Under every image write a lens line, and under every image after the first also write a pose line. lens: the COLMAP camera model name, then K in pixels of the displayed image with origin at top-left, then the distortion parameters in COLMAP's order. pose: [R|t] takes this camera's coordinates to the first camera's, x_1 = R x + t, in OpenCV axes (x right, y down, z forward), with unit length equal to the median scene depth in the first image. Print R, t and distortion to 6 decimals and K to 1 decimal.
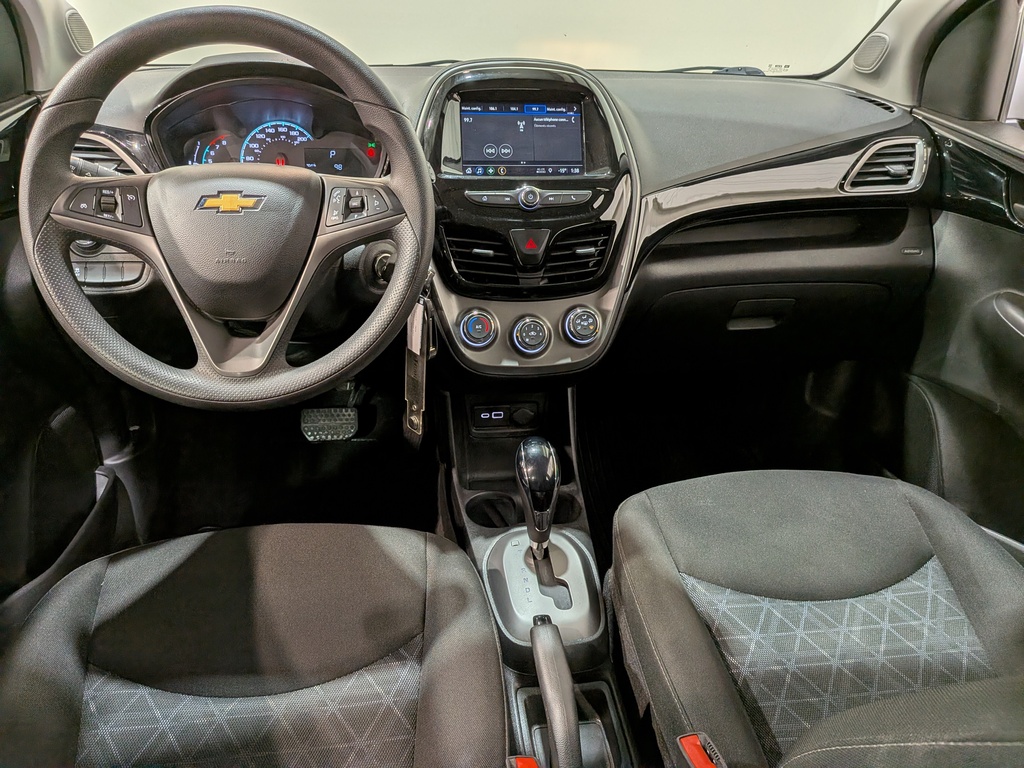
lens RADIAL K [[753.0, 0, 505.3], [0, 753.0, 401.1], [0, 0, 1]] dist [0.060774, -0.108282]
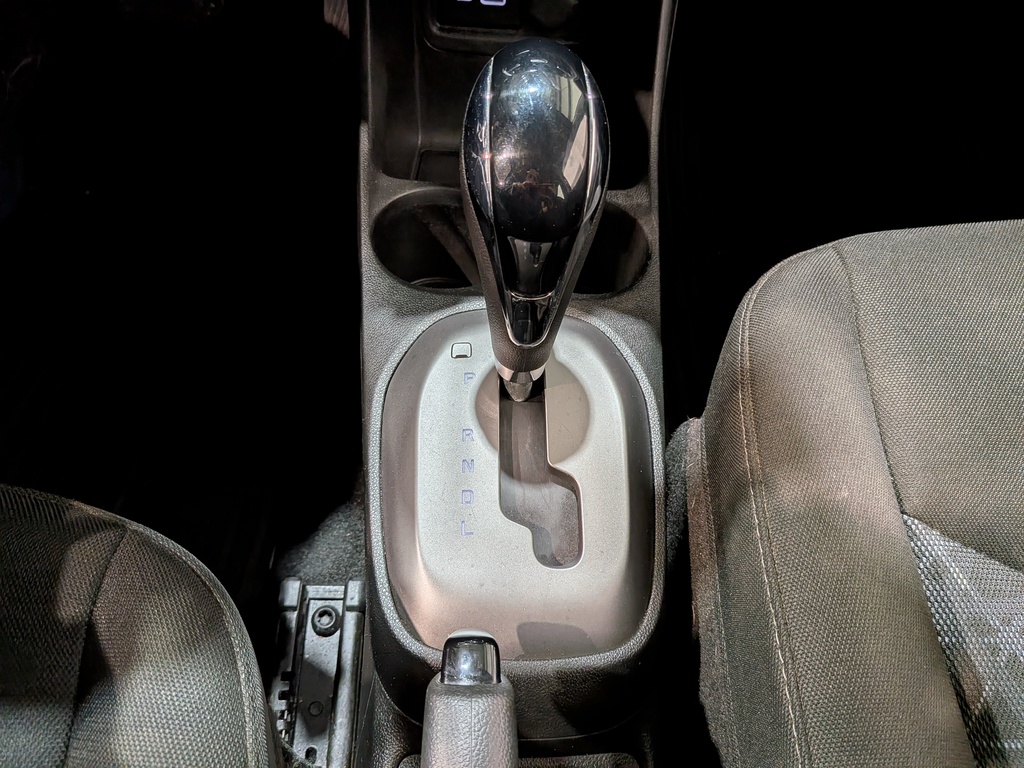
lens RADIAL K [[753.0, 0, 514.2], [0, 753.0, 403.4], [0, 0, 1]] dist [0.060774, -0.108282]
pose [[0.992438, 0.120050, -0.025597, 0.053475], [-0.096780, 0.893547, 0.438415, 0.044389], [0.075504, -0.432622, 0.898408, 0.659404]]
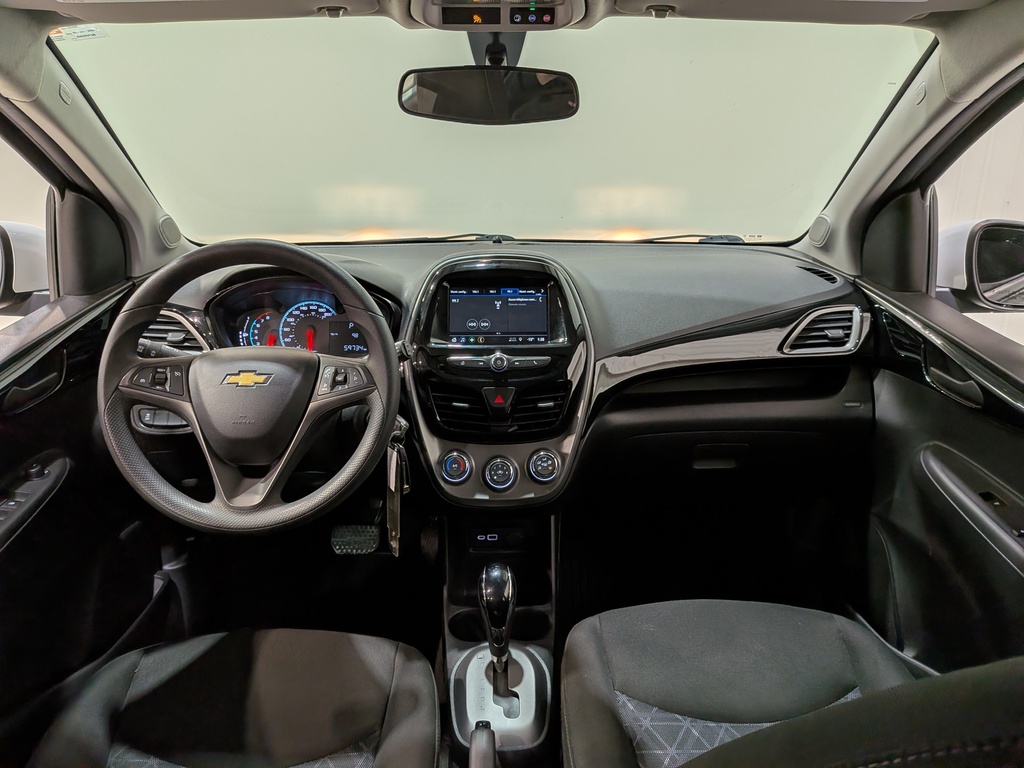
lens RADIAL K [[753.0, 0, 511.3], [0, 753.0, 387.3], [0, 0, 1]] dist [0.060774, -0.108282]
pose [[0.992974, 0.010911, -0.117828, 0.194436], [-0.029145, 0.987617, -0.154153, -0.039780], [0.114687, 0.156504, 0.980996, -0.194203]]
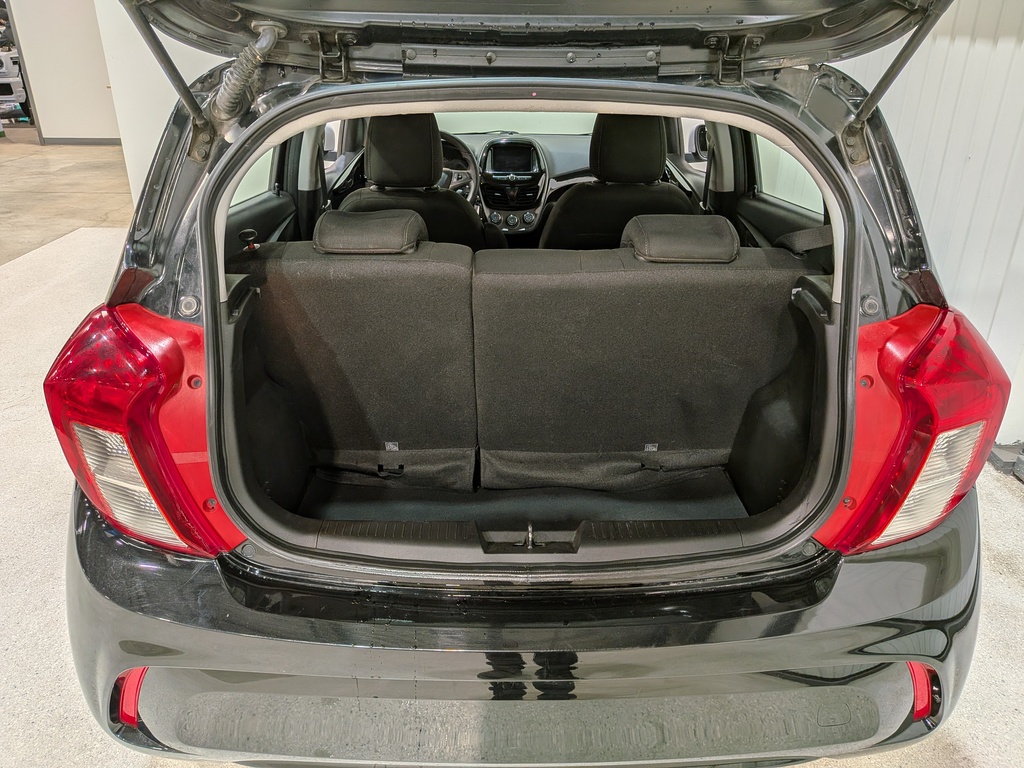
lens RADIAL K [[753.0, 0, 516.8], [0, 753.0, 374.7], [0, 0, 1]] dist [0.060774, -0.108282]
pose [[0.993685, 0.029283, -0.108318, 0.426727], [-0.036188, 0.997399, -0.062336, 0.774550], [0.106210, 0.065862, 0.992160, -2.167931]]
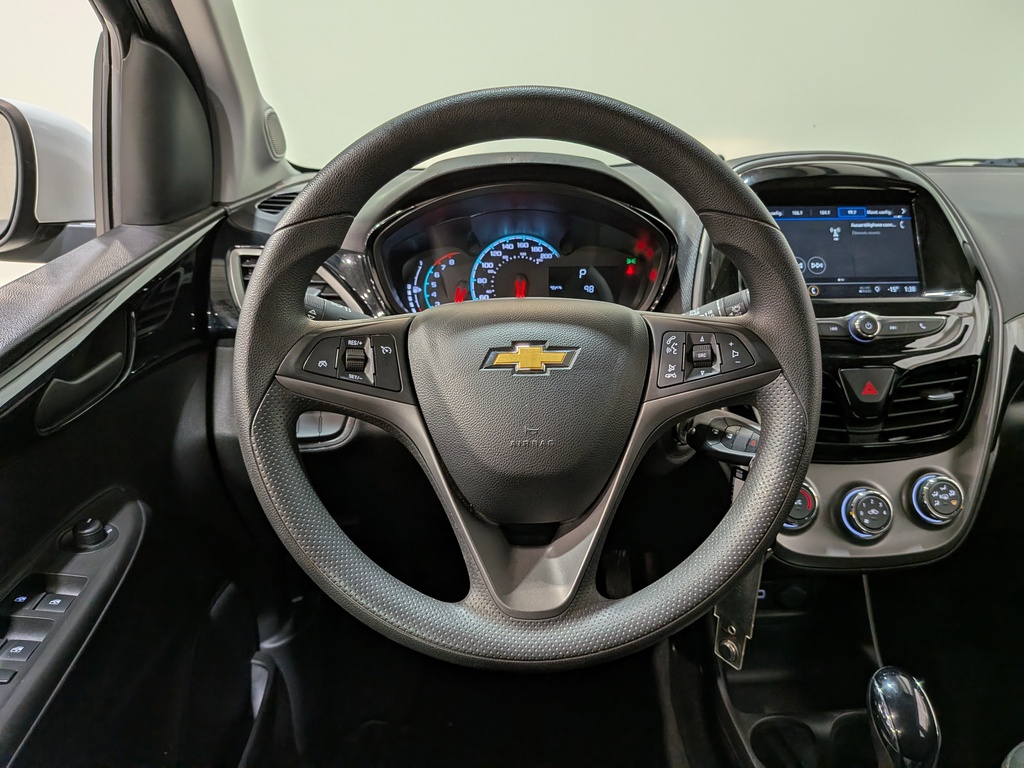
lens RADIAL K [[753.0, 0, 527.3], [0, 753.0, 373.8], [0, 0, 1]] dist [0.060774, -0.108282]
pose [[0.996235, -0.002319, -0.086667, -0.227239], [-0.010810, 0.988518, -0.150715, -0.107362], [0.086022, 0.151084, 0.984771, 0.247007]]
